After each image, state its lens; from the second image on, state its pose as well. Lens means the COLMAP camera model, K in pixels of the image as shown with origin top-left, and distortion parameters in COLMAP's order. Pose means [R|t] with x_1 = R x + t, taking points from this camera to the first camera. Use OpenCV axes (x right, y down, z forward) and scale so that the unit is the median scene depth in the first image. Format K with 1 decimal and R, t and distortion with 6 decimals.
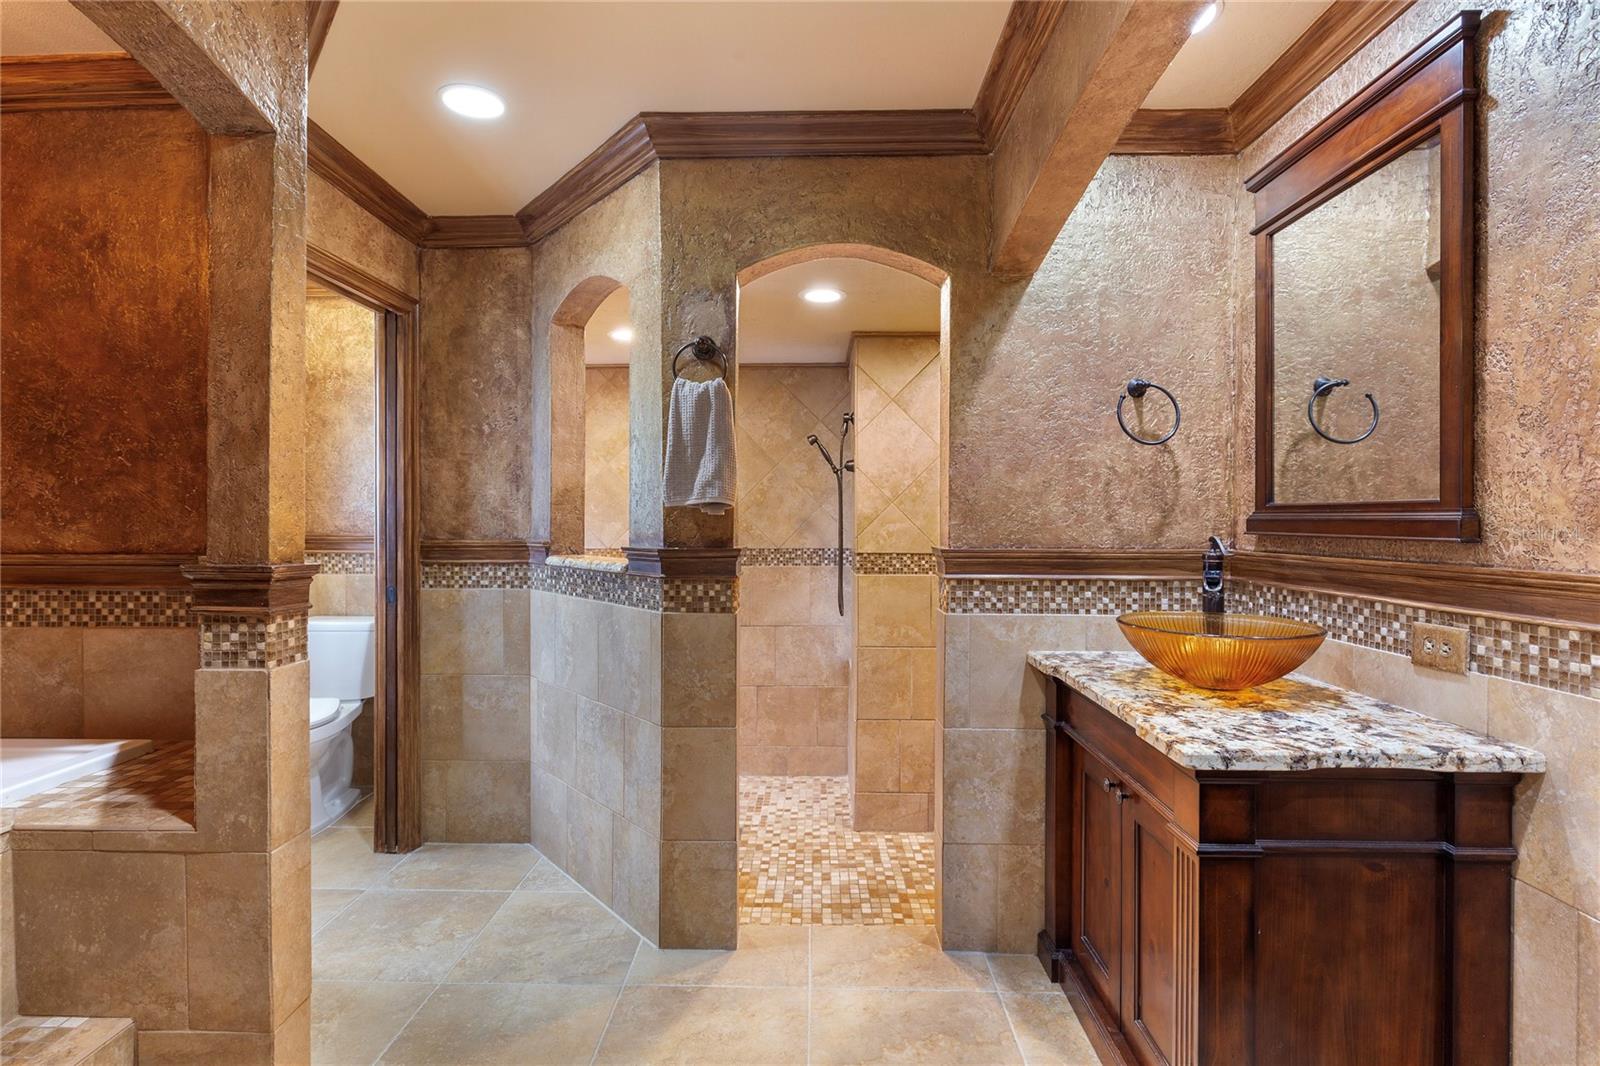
lens RADIAL K [[761.5, 0, 801.2], [0, 761.5, 517.7], [0, 0, 1]] dist [-0.002600, 0.000319]
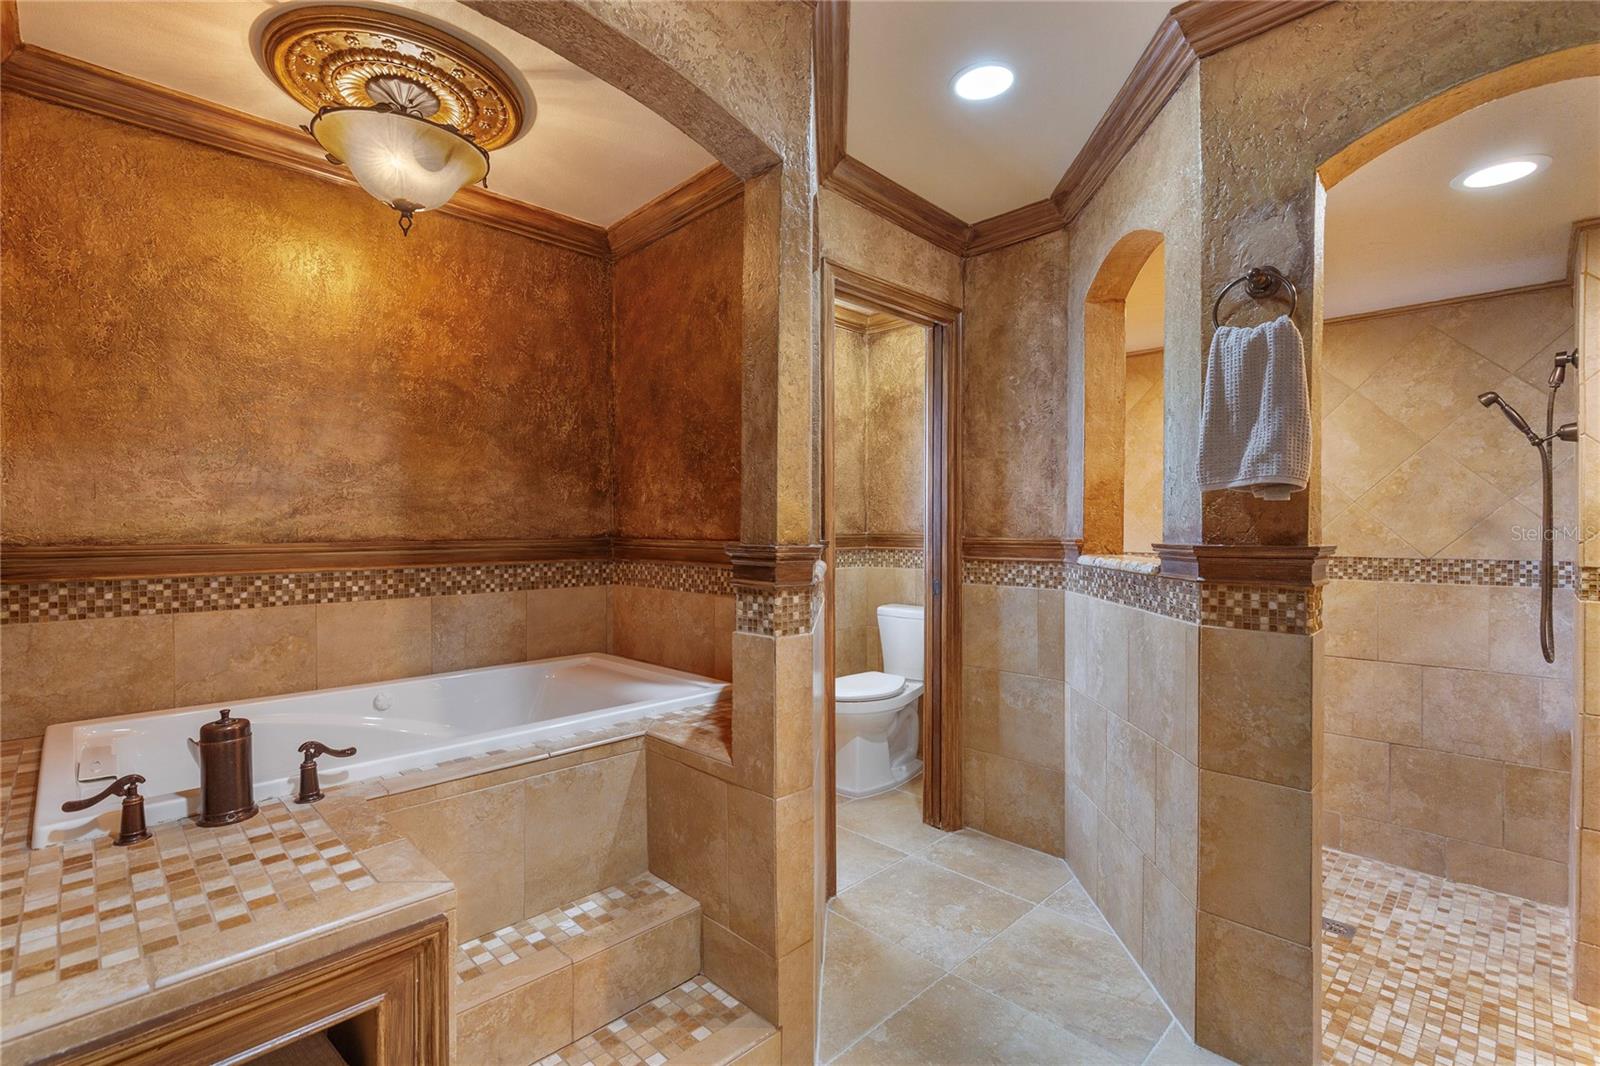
lens RADIAL K [[734.1, 0, 790.7], [0, 734.1, 531.1], [0, 0, 1]] dist [0.005829, -0.000458]
pose [[0.714741, 0.003266, -0.699382, 0.038162], [-0.000827, 0.999992, 0.003825, 0.017317], [0.699389, -0.002155, 0.714738, 0.110771]]
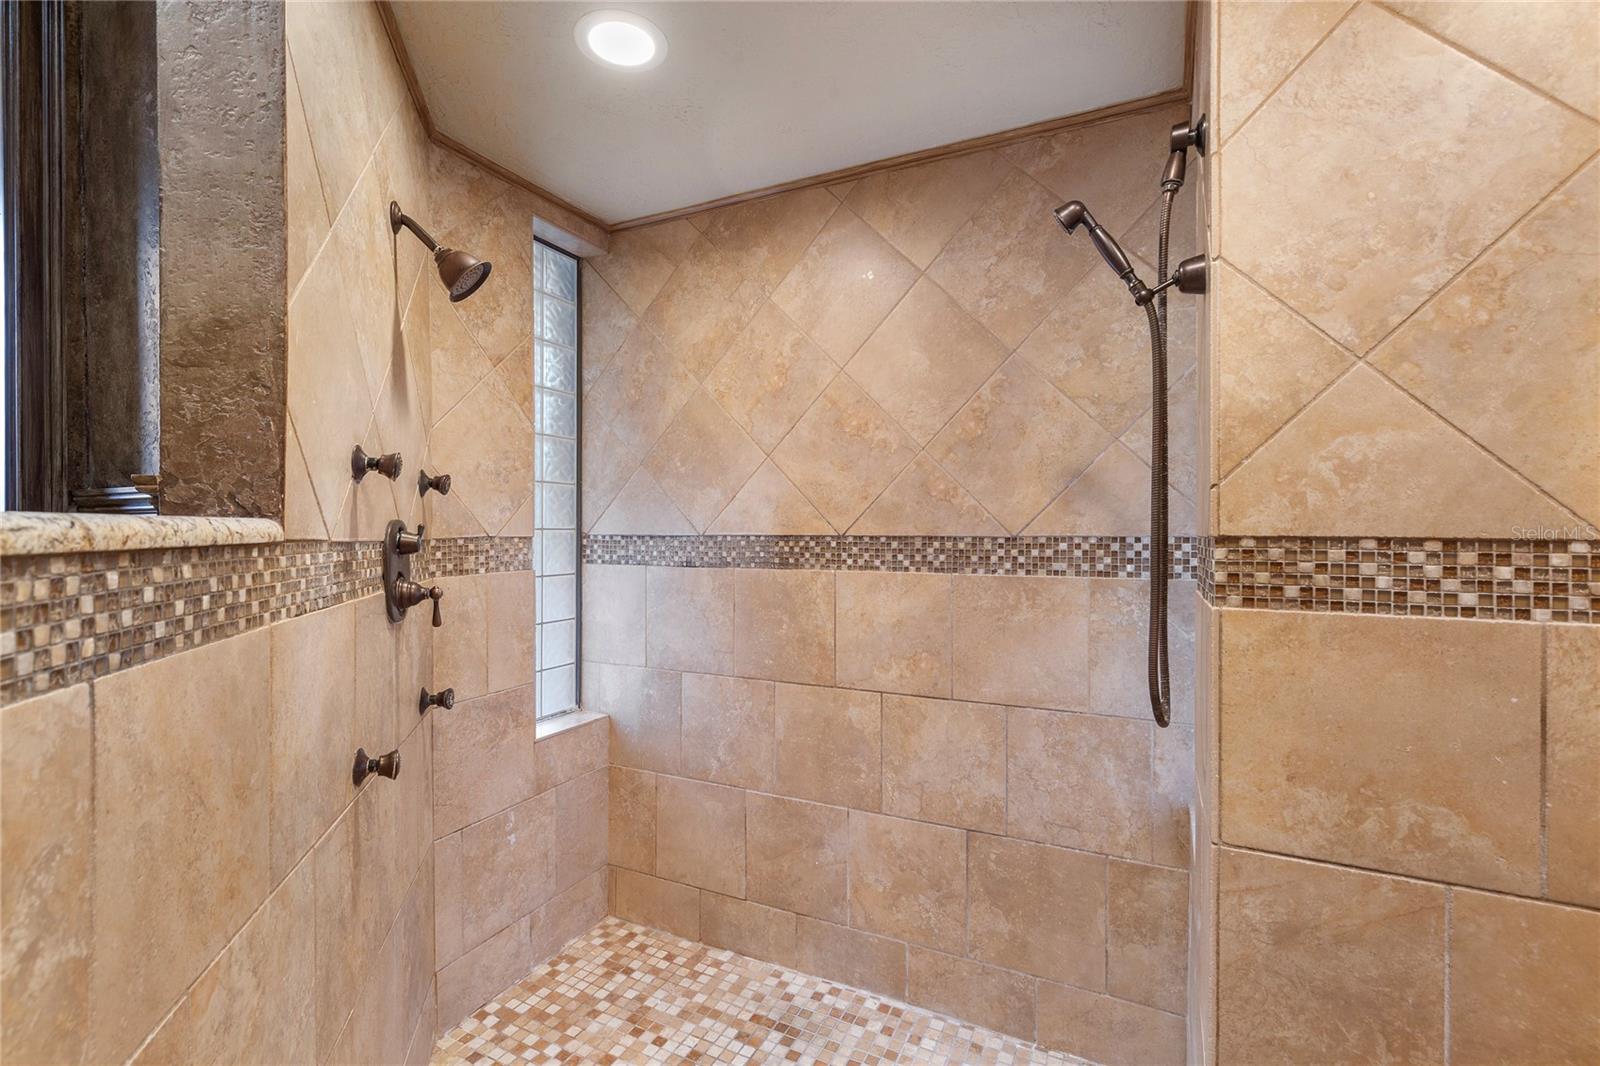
lens RADIAL K [[734.1, 0, 790.7], [0, 734.1, 531.1], [0, 0, 1]] dist [0.005829, -0.000458]
pose [[0.902827, 0.002369, -0.429998, 0.055189], [-0.001096, 0.999994, 0.003208, 0.051922], [0.430003, -0.002425, 0.902824, 0.789182]]
